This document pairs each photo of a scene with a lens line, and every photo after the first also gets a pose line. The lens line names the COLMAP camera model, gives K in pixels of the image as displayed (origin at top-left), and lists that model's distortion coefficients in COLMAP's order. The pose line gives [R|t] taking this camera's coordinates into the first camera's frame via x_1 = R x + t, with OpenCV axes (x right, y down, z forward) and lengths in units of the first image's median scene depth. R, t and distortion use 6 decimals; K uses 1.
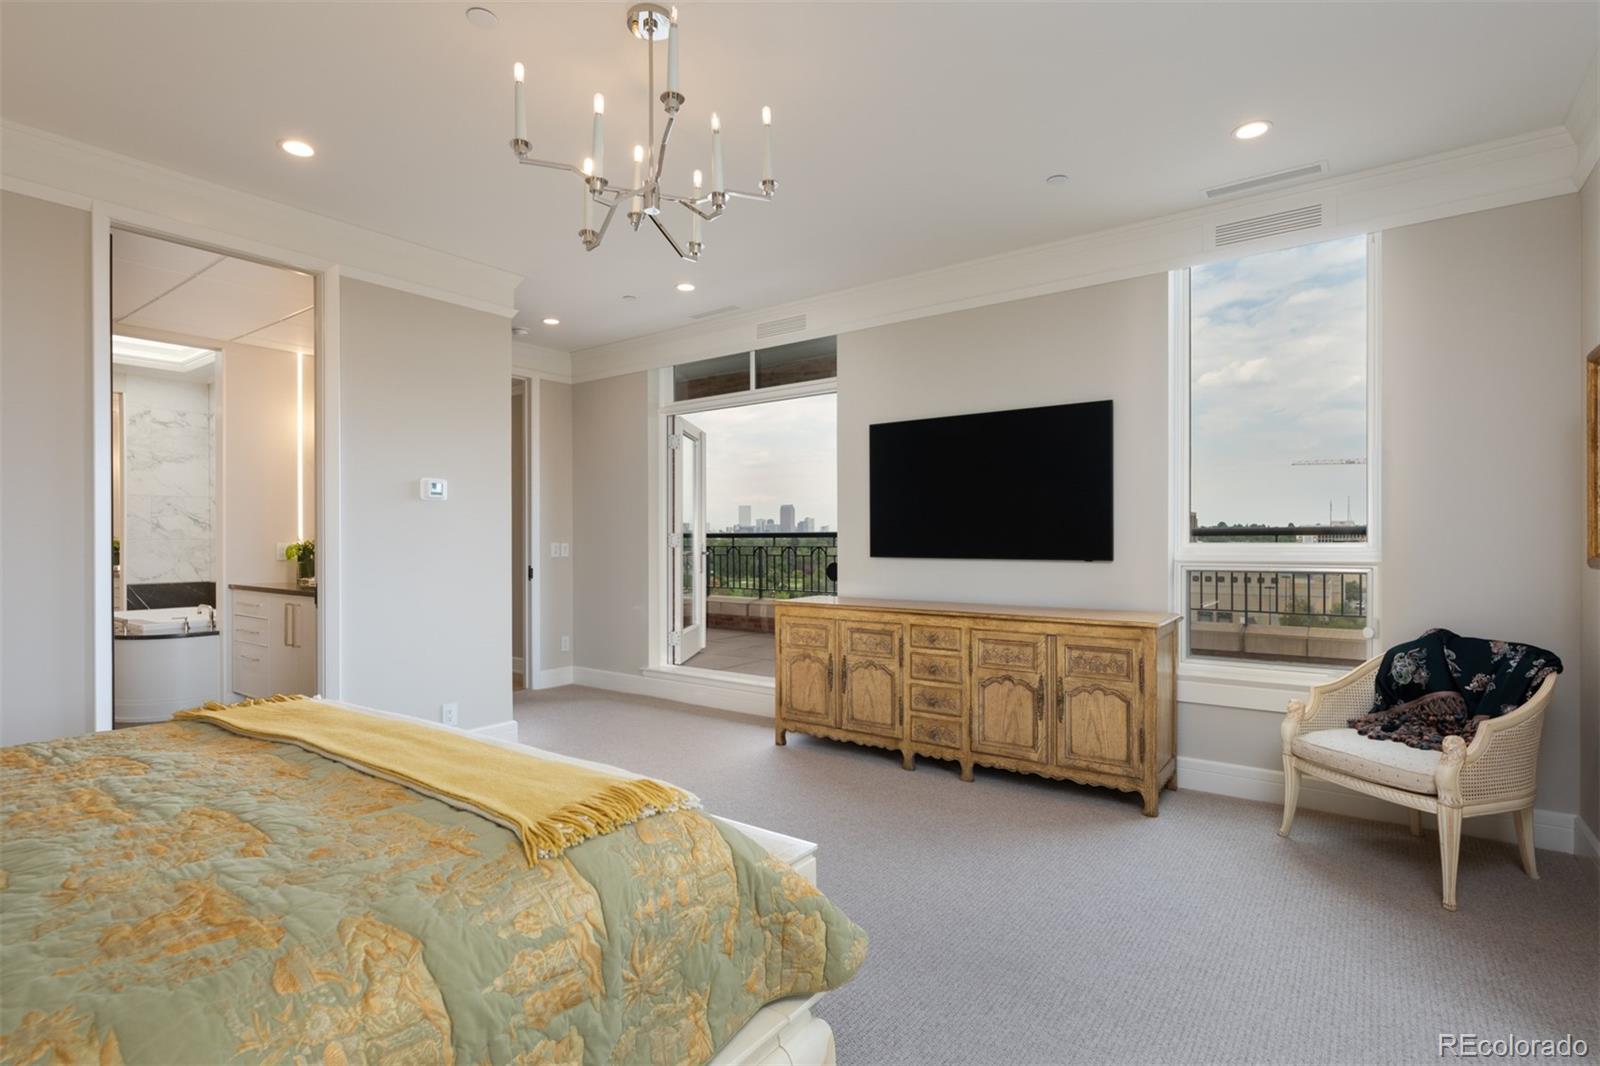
lens RADIAL K [[802.8, 0, 804.9], [0, 802.8, 534.3], [0, 0, 1]] dist [0.005411, 0.000593]
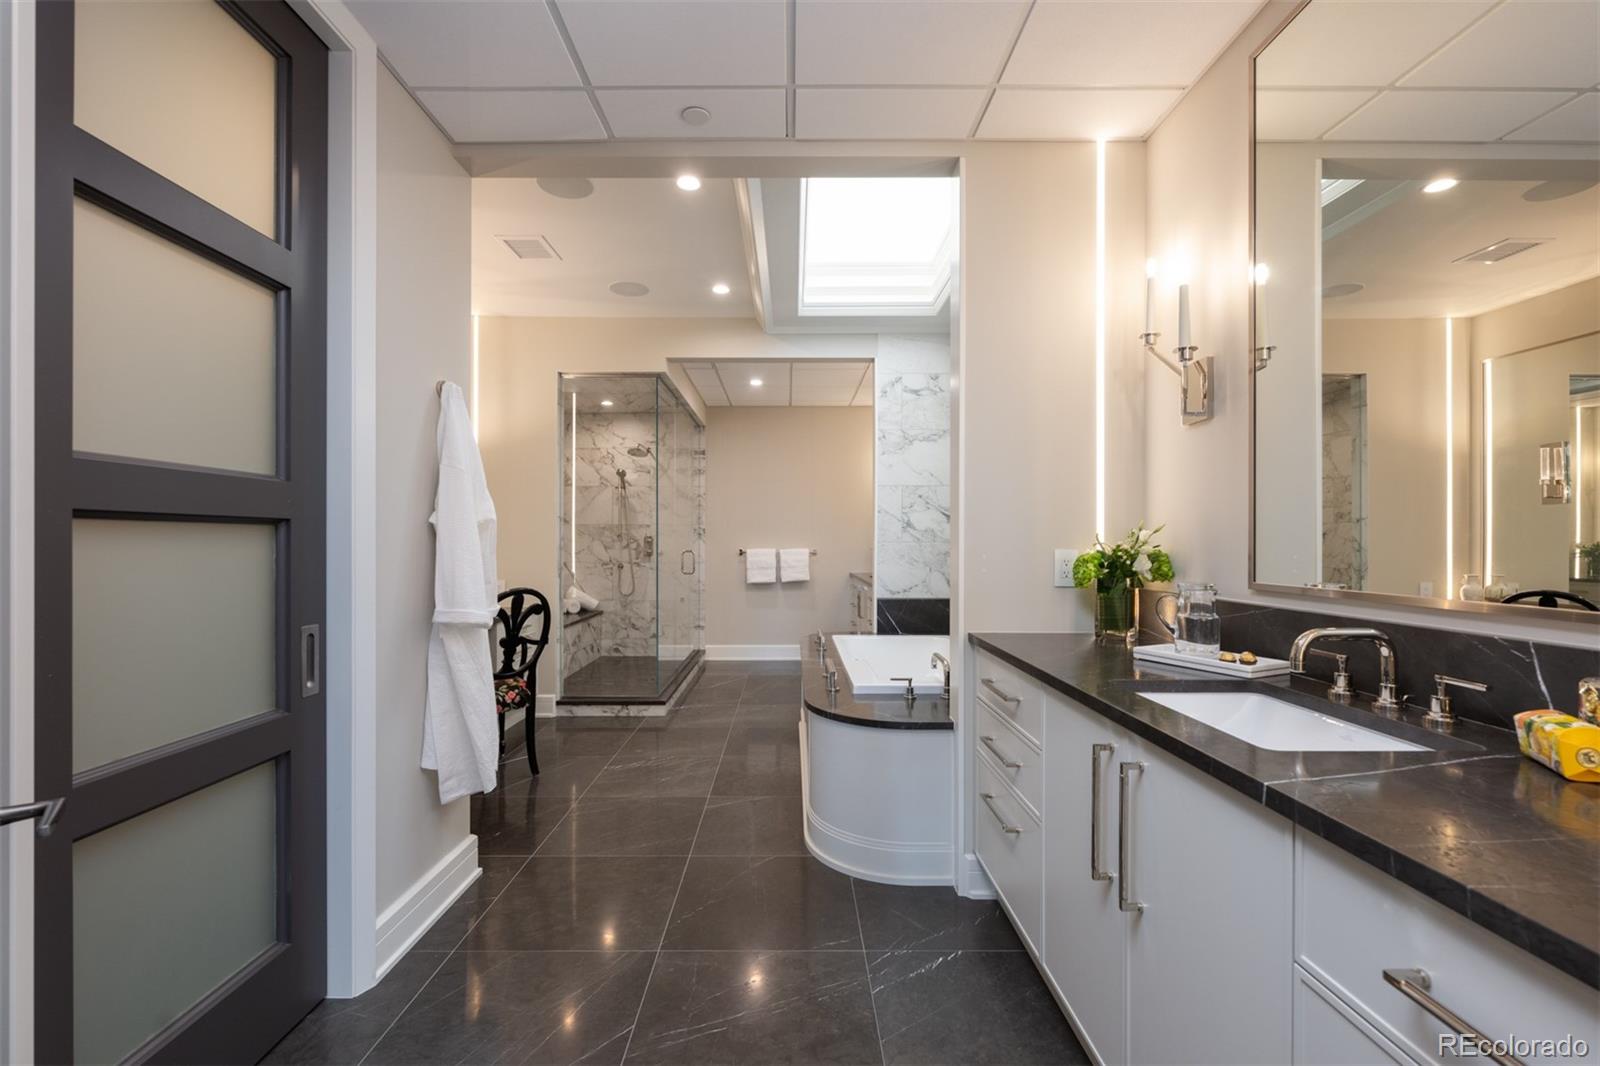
lens RADIAL K [[666.0, 0, 800.8], [0, 666.0, 538.3], [0, 0, 1]] dist [-0.000557, -0.000084]
pose [[0.609403, 0.002852, -0.792856, -0.361702], [-0.006627, 0.999977, -0.001497, 0.004684], [0.792833, 0.006167, 0.609408, 0.533485]]
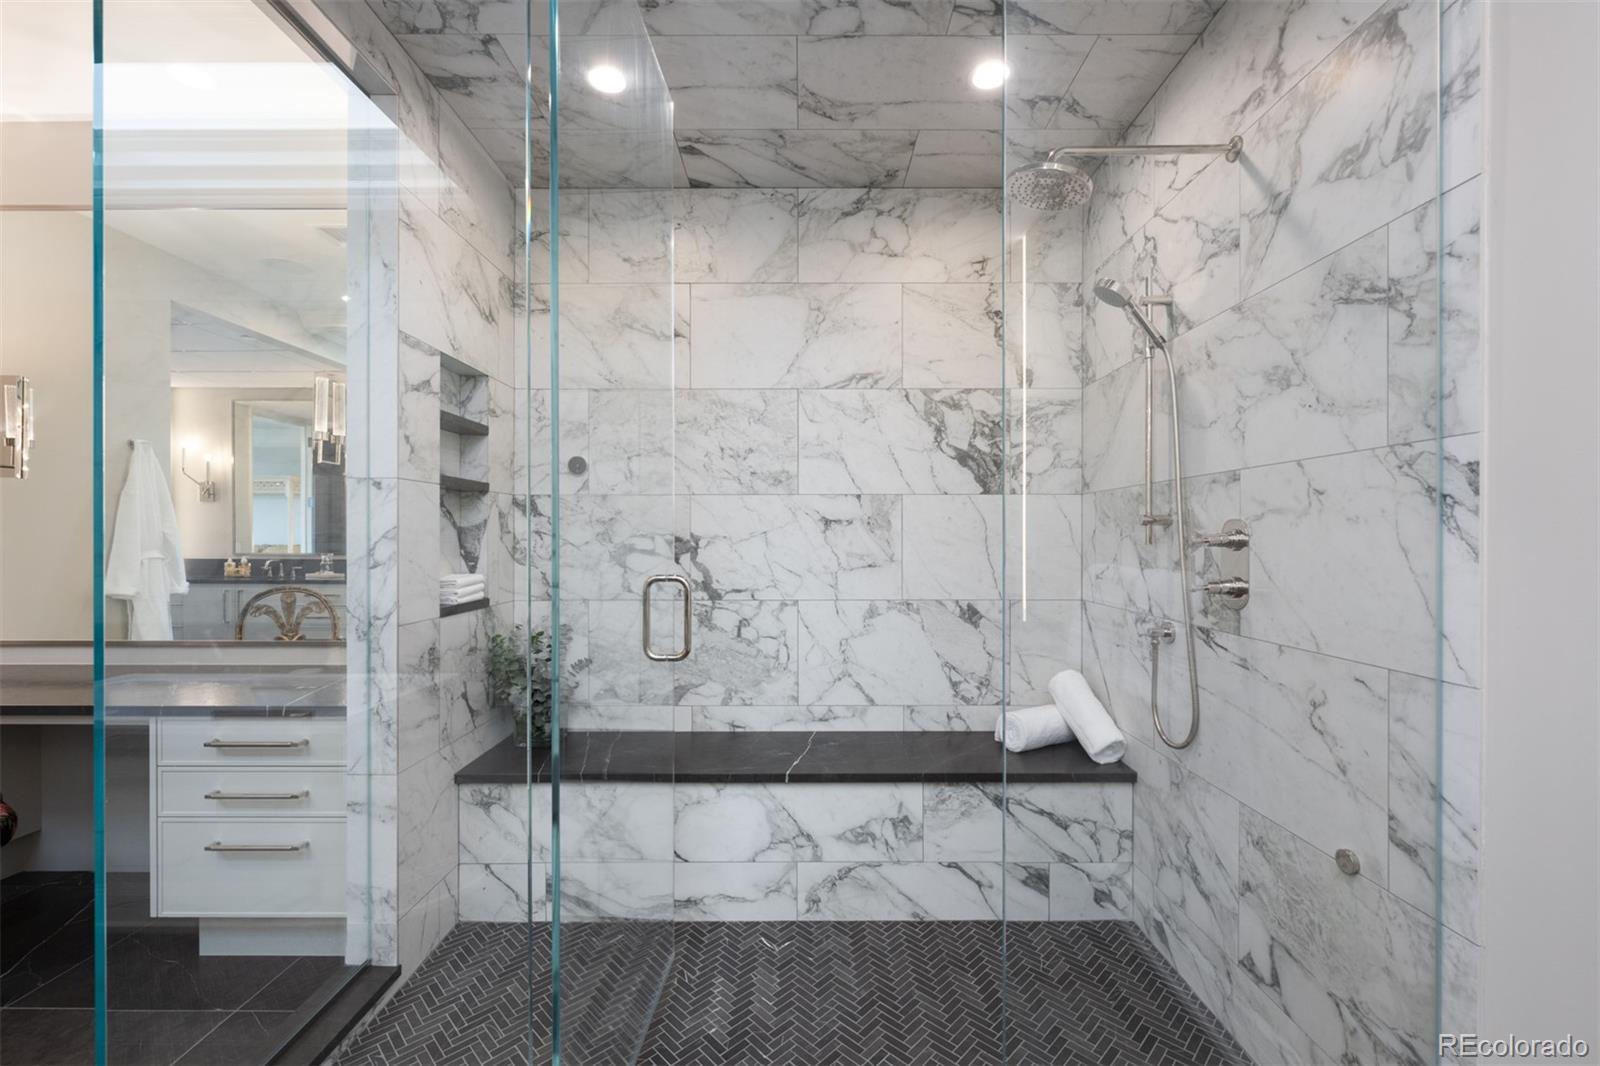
lens RADIAL K [[666.0, 0, 798.1], [0, 666.0, 535.6], [0, 0, 1]] dist [-0.000557, -0.000084]
pose [[-0.798467, 0.000772, -0.602038, -0.795676], [-0.000700, 0.999997, 0.002210, 0.005764], [0.602038, 0.002186, -0.798465, 0.871077]]
